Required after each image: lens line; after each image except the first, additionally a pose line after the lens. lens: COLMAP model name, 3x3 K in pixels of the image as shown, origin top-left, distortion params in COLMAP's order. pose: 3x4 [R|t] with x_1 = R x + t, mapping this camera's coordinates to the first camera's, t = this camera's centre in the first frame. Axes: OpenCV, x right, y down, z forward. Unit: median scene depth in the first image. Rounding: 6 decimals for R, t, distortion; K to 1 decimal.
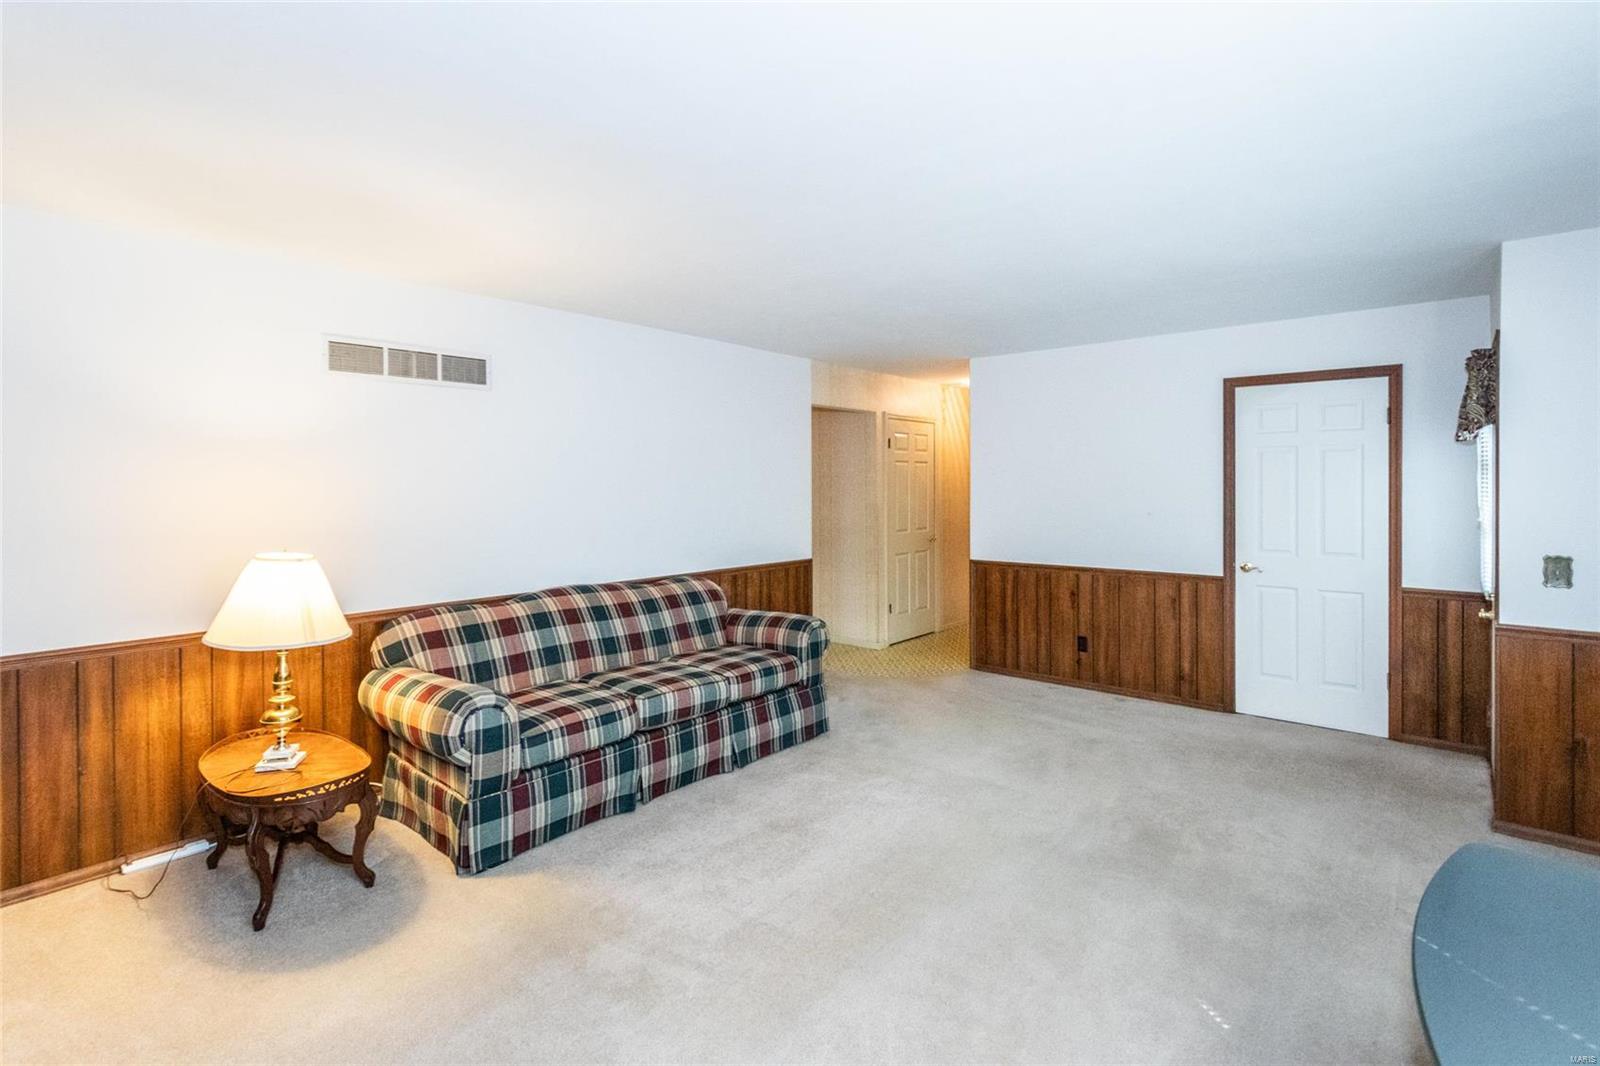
lens RADIAL K [[759.5, 0, 776.9], [0, 759.5, 478.6], [0, 0, 1]] dist [-0.001377, 0.000025]
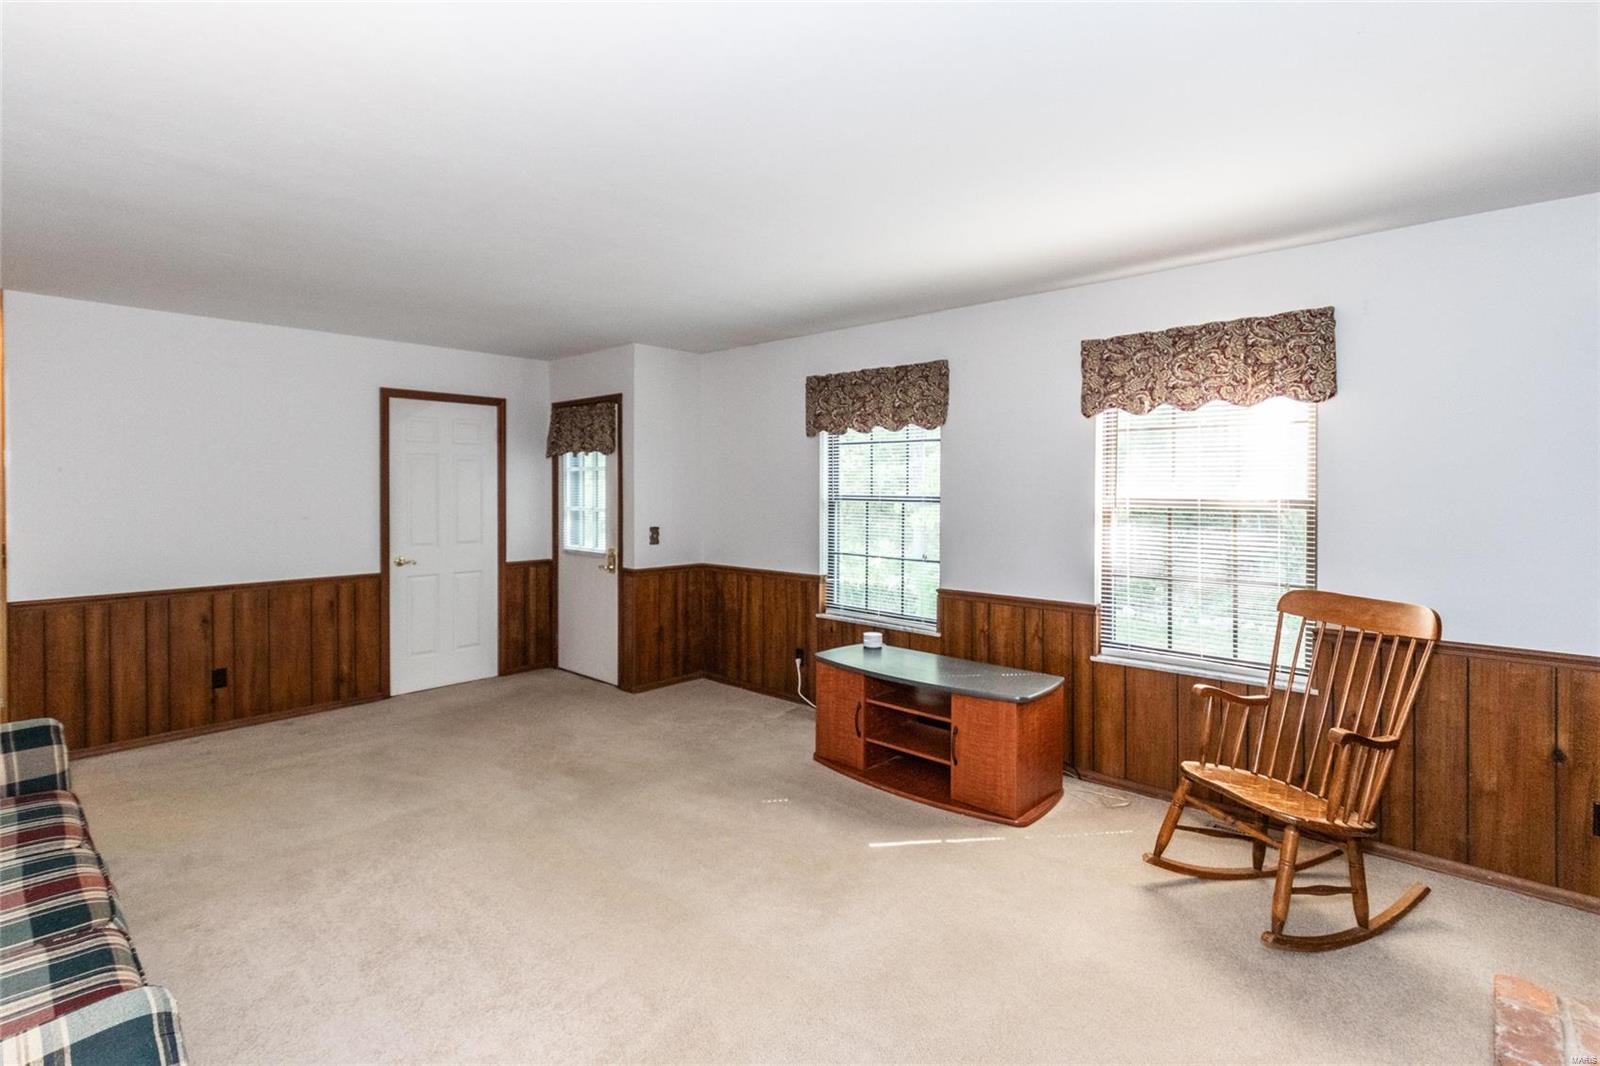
lens RADIAL K [[759.5, 0, 805.3], [0, 759.5, 493.0], [0, 0, 1]] dist [-0.001377, 0.000025]
pose [[0.014893, -0.007485, 0.999861, -0.475658], [-0.007555, 0.999943, 0.007598, 0.003549], [-0.999861, -0.007667, 0.014836, 0.392853]]
